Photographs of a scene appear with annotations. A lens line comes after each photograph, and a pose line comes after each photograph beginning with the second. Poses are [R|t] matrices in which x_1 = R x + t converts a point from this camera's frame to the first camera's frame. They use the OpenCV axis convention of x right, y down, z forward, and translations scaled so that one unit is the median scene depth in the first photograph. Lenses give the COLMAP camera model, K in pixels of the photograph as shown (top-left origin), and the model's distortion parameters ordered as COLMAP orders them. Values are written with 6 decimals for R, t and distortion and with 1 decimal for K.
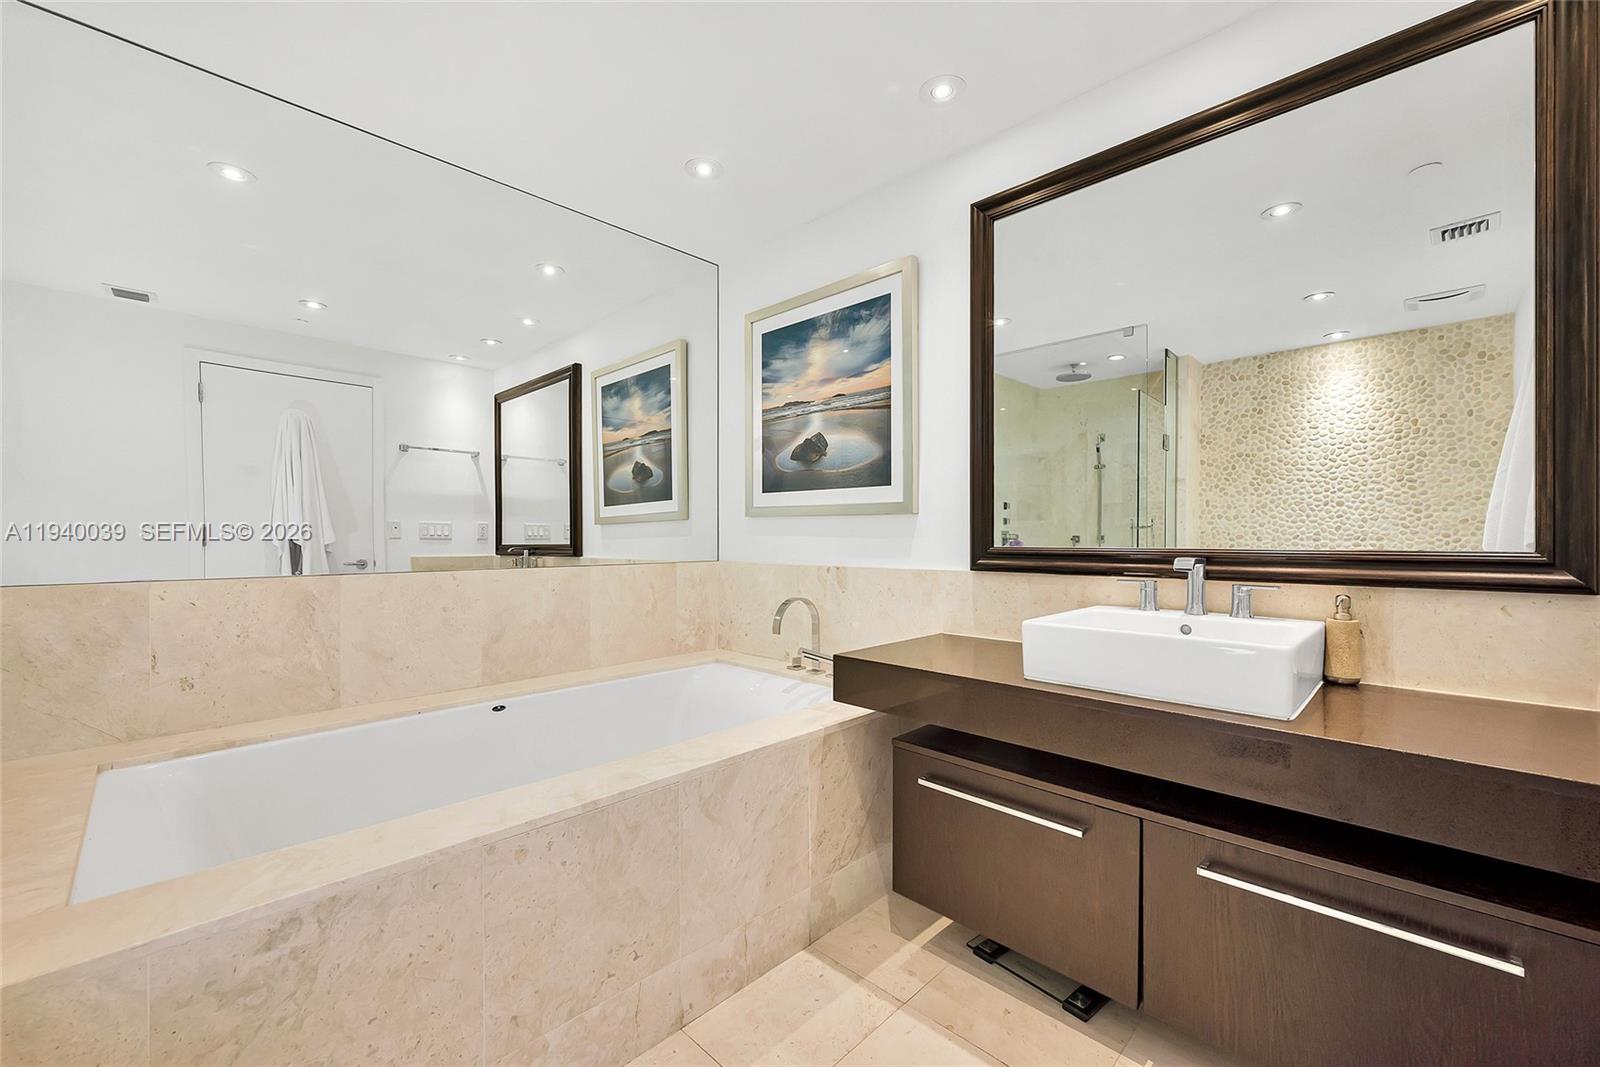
lens RADIAL K [[641.9, 0, 789.8], [0, 641.9, 543.4], [0, 0, 1]] dist [0.000685, -0.000073]
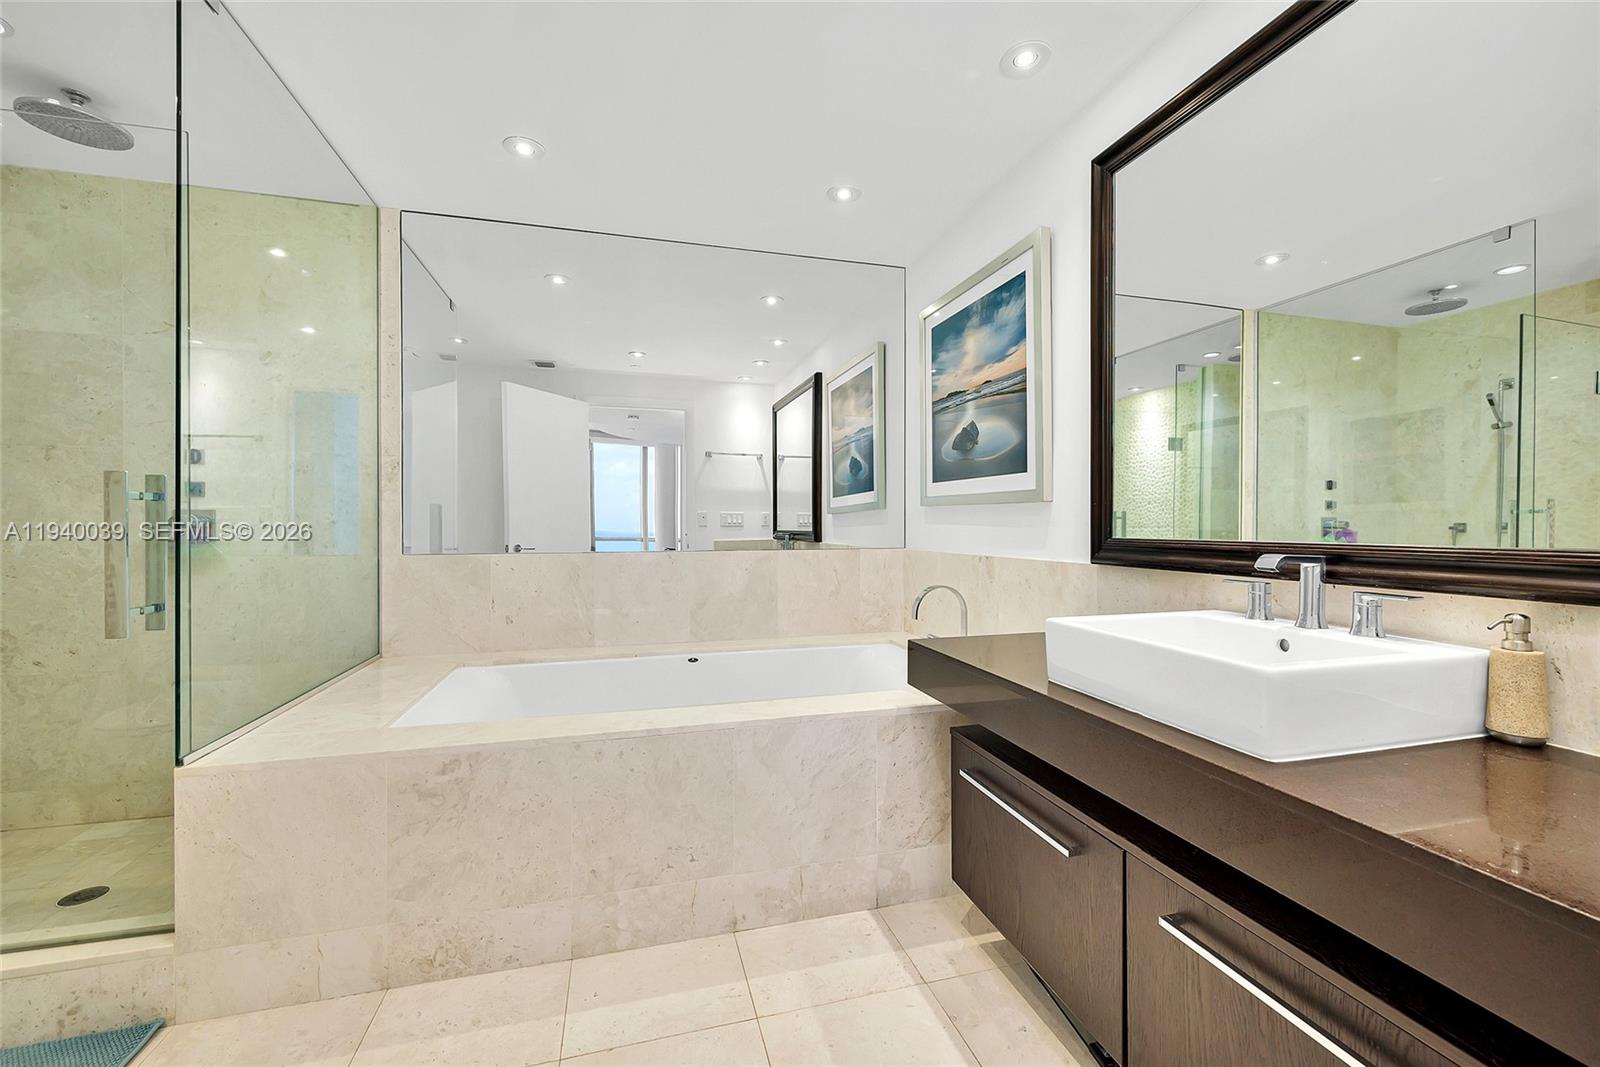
lens RADIAL K [[637.2, 0, 803.7], [0, 637.2, 529.6], [0, 0, 1]] dist [0.000053, 0.000035]
pose [[0.864190, 0.004749, -0.503143, 0.370784], [-0.004839, 0.999988, 0.001127, -0.004666], [0.503143, 0.001461, 0.864202, 0.016783]]
